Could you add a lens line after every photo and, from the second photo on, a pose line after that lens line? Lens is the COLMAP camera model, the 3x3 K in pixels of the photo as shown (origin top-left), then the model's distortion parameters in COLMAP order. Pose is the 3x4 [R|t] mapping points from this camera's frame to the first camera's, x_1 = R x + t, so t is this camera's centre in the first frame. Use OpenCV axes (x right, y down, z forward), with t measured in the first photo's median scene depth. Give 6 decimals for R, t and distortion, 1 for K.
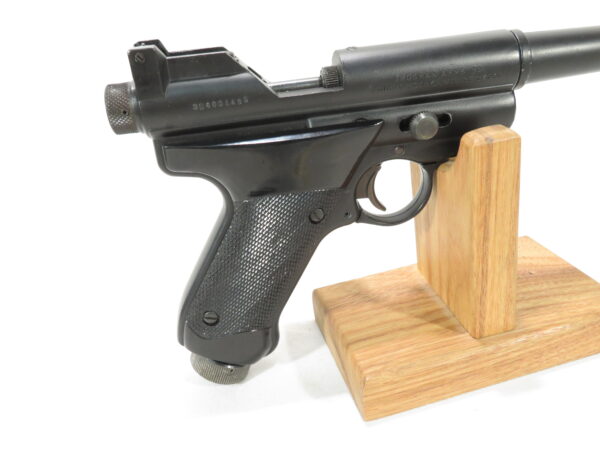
lens RADIAL K [[537.5, 0, 299.0], [0, 537.5, 220.9], [0, 0, 1]] dist [-0.001509, -0.001388]
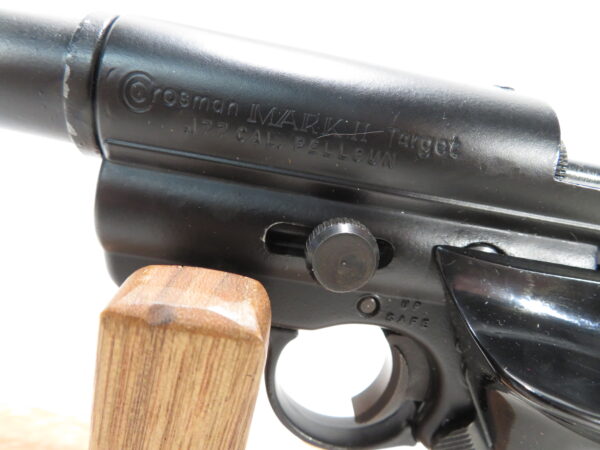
lens RADIAL K [[440.8, 0, 296.2], [0, 440.8, 226.6], [0, 0, 1]] dist [-0.019127, 0.005954]
pose [[0.915490, 0.397802, -0.060261, 0.369878], [-0.402023, 0.910396, -0.097759, -0.178469], [0.015973, 0.113723, 0.993384, 0.650055]]
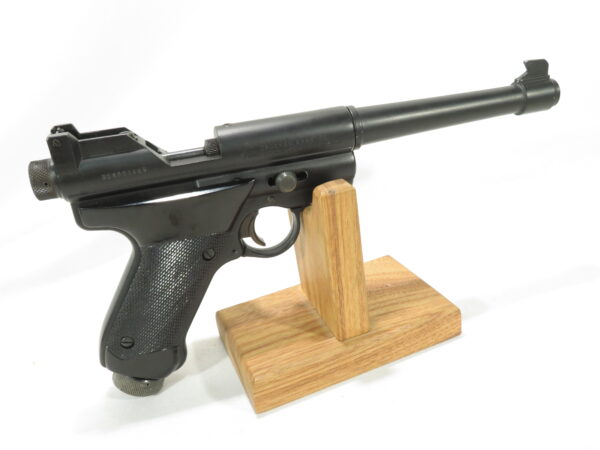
lens RADIAL K [[537.5, 0, 300.3], [0, 537.5, 223.3], [0, 0, 1]] dist [-0.001509, -0.001388]
pose [[0.989630, -0.054338, 0.132967, 0.081359], [0.057390, 0.998167, -0.019225, -0.045071], [-0.131678, 0.026656, 0.990934, -0.282260]]
